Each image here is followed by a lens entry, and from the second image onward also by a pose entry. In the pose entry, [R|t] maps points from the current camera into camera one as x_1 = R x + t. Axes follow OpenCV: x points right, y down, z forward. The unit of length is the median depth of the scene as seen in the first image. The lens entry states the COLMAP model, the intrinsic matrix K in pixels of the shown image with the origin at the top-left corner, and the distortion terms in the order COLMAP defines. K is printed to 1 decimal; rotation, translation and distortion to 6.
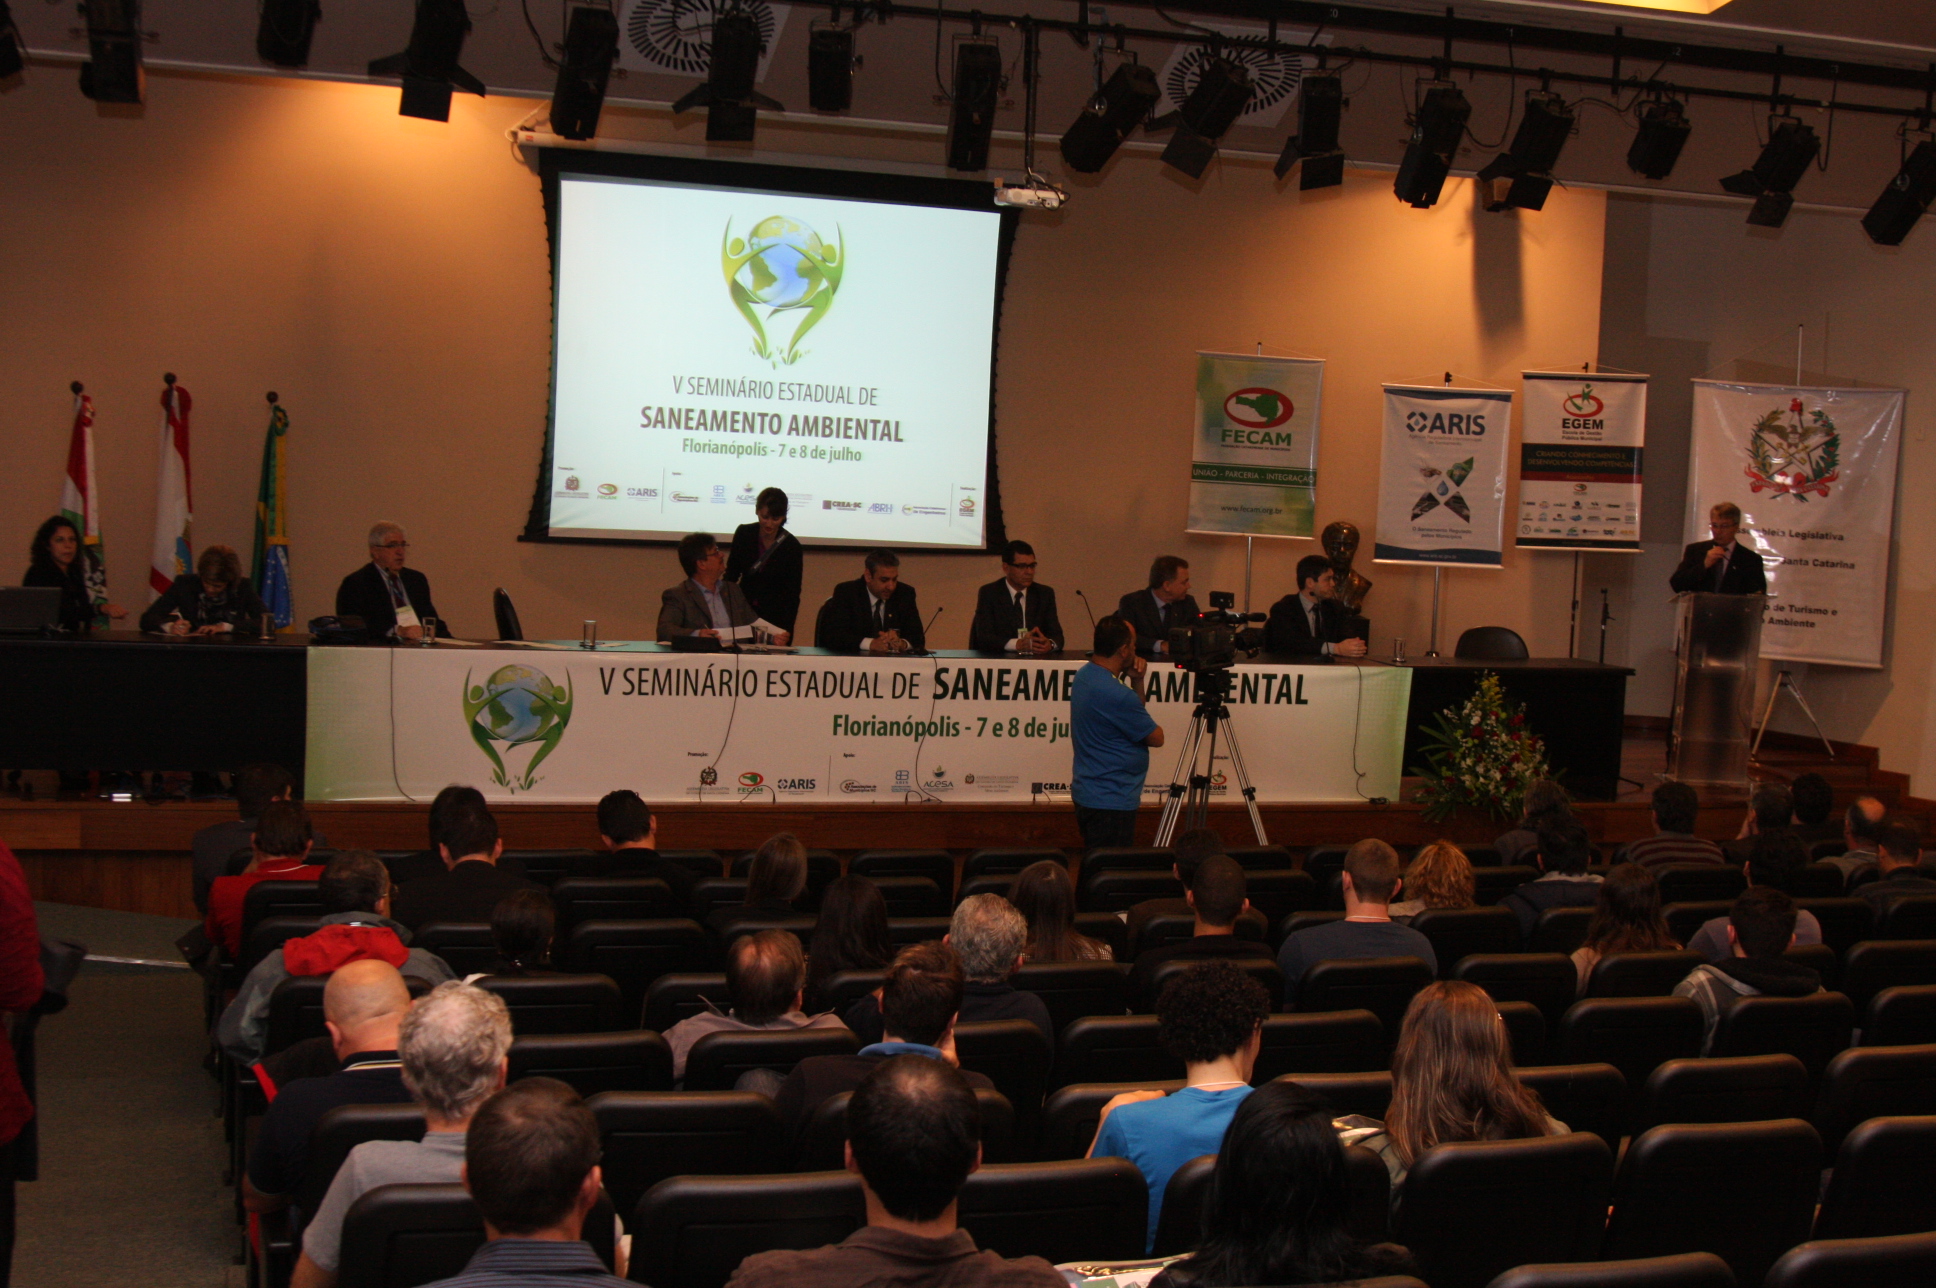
lens RADIAL K [[2474.4, 0, 965.9], [0, 2474.4, 632.5], [0, 0, 1]] dist [-0.035095, 0.000000]
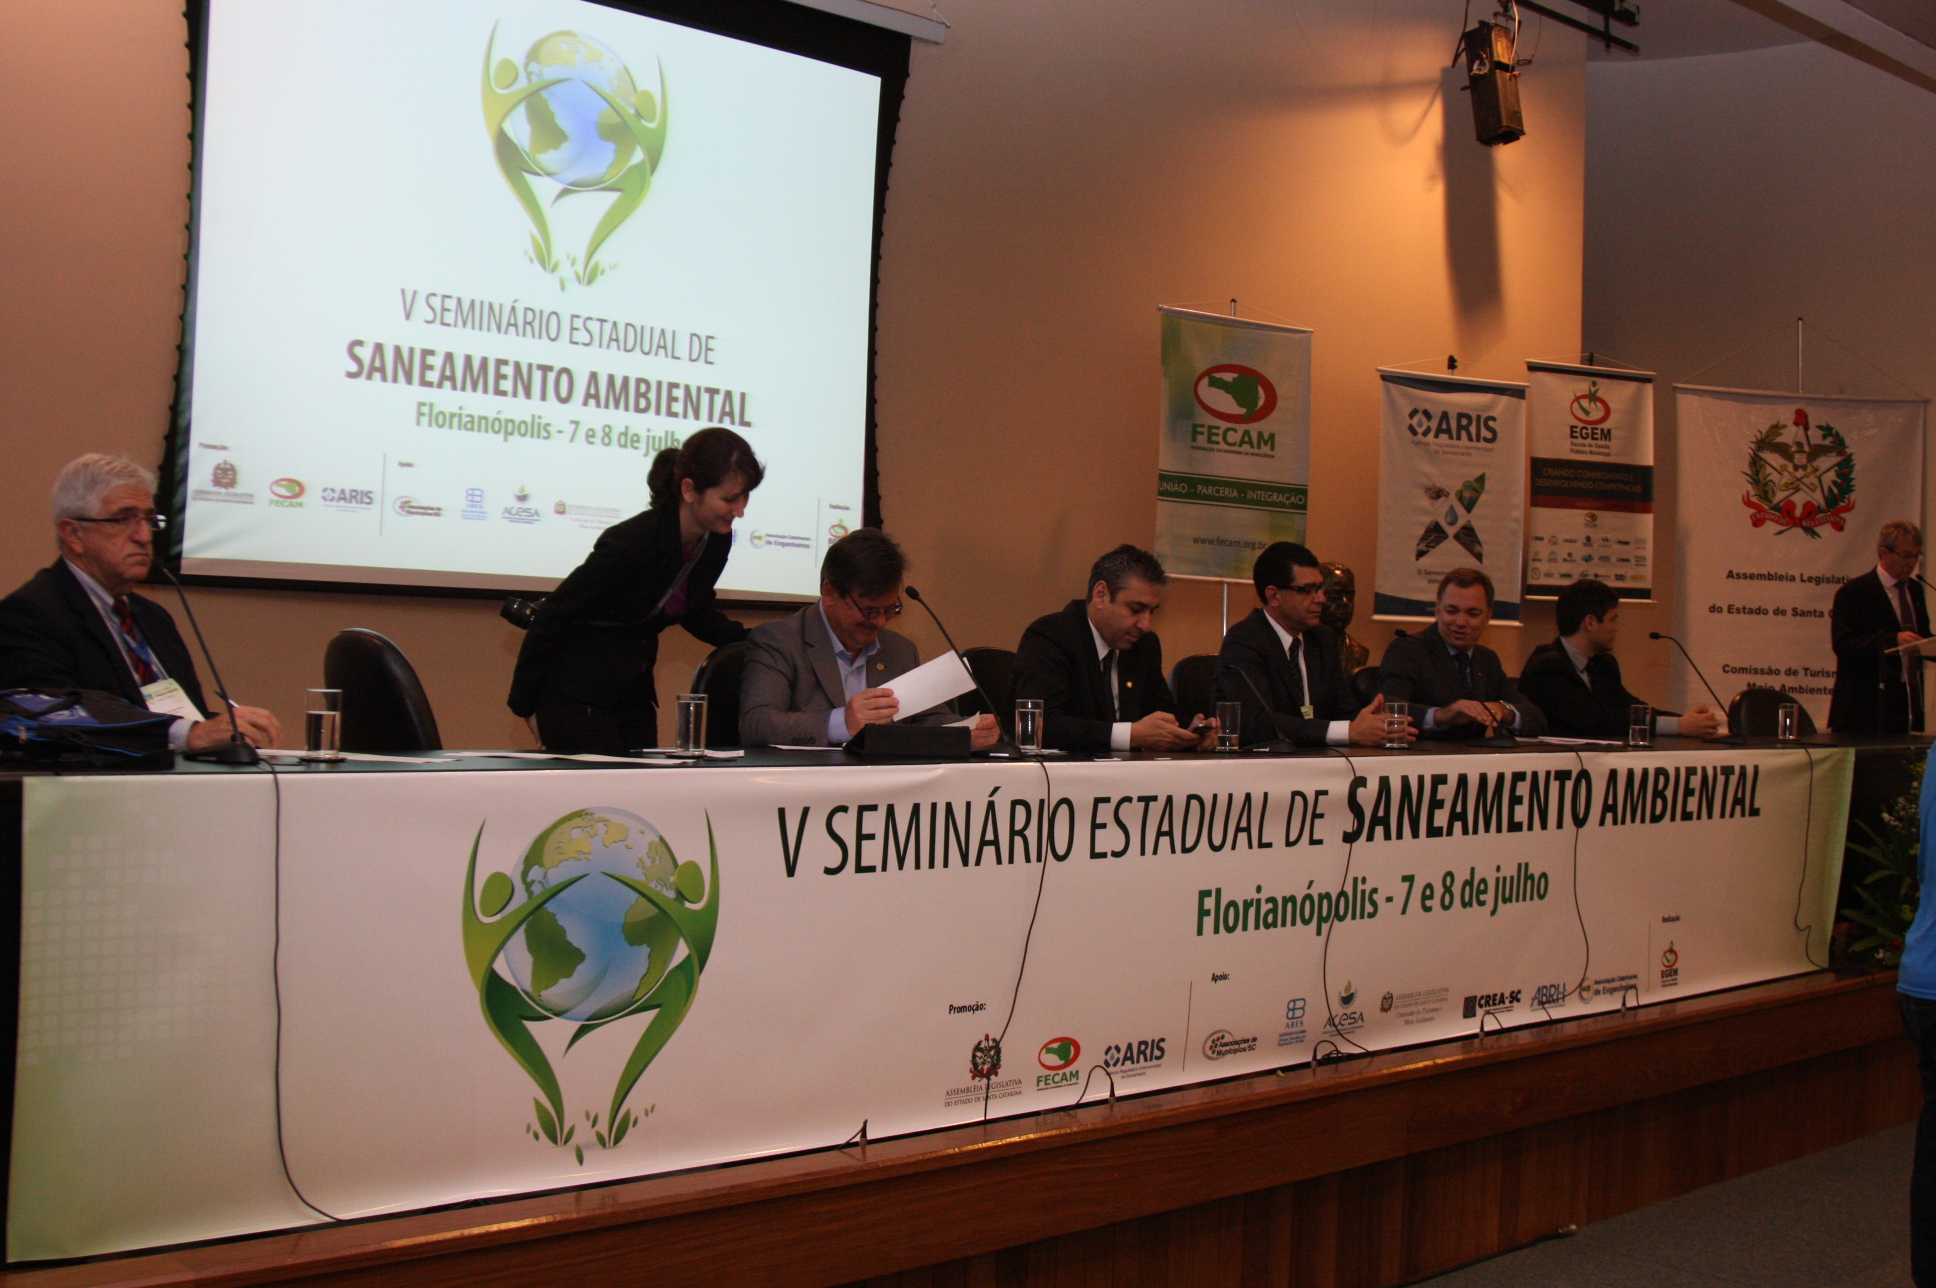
lens RADIAL K [[2116.2, 0, 980.5], [0, 2116.2, 640.7], [0, 0, 1]] dist [-0.095355, 0.000000]
pose [[0.910094, -0.015074, 0.414127, -0.193536], [0.040492, 0.997791, -0.052666, 0.005083], [-0.412418, 0.064700, 0.908694, 0.517547]]
